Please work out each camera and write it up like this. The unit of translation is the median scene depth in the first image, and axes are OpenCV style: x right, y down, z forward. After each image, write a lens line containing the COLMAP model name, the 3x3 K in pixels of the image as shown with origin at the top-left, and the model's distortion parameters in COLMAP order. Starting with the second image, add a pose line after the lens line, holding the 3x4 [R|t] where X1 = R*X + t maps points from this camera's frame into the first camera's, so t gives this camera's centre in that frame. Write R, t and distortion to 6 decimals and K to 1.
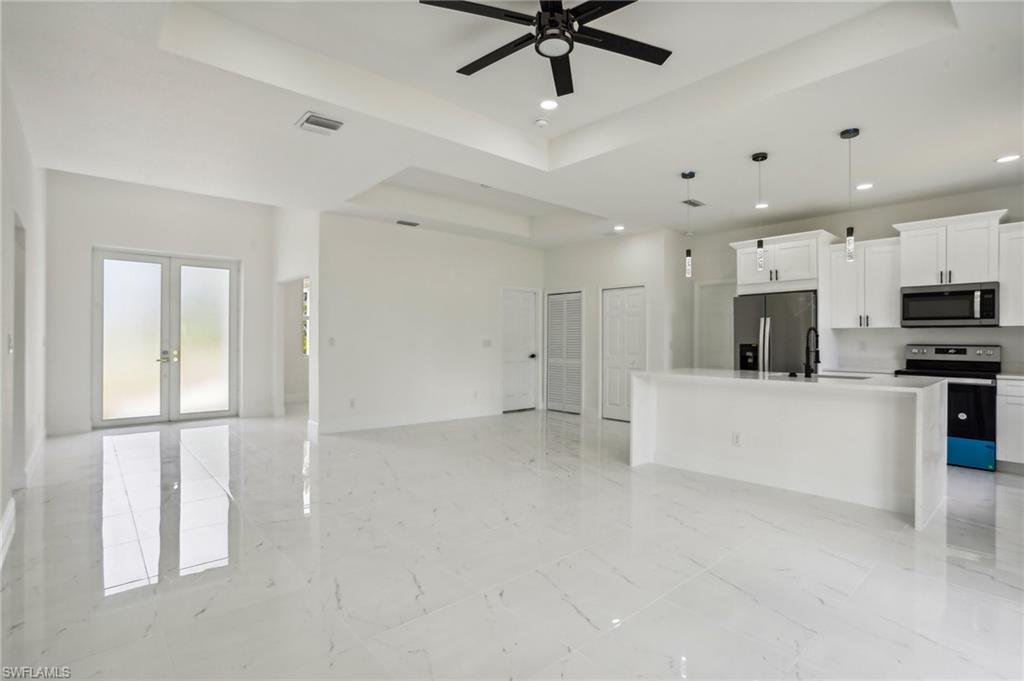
lens RADIAL K [[488.5, 0, 512.0], [0, 488.5, 340.5], [0, 0, 1]] dist [-0.004259, -0.000128]
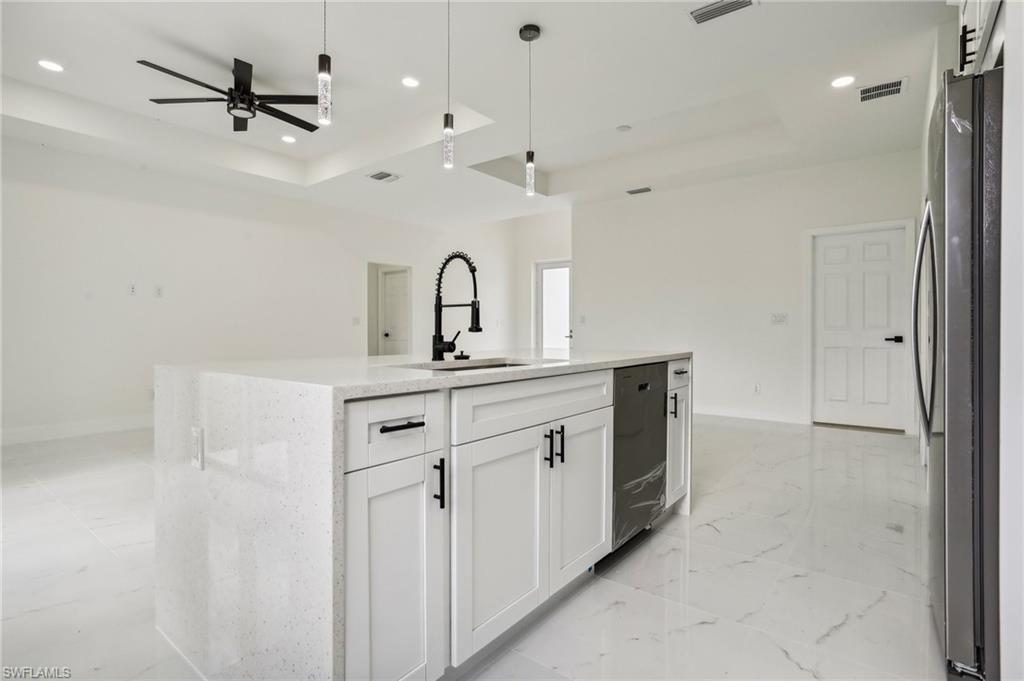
lens RADIAL K [[488.5, 0, 512.0], [0, 488.5, 340.5], [0, 0, 1]] dist [-0.004259, -0.000128]
pose [[0.168981, 0.019924, -0.985418, 0.656389], [-0.003937, 0.999801, 0.019539, 0.027948], [0.985612, 0.000578, 0.169025, 0.590315]]
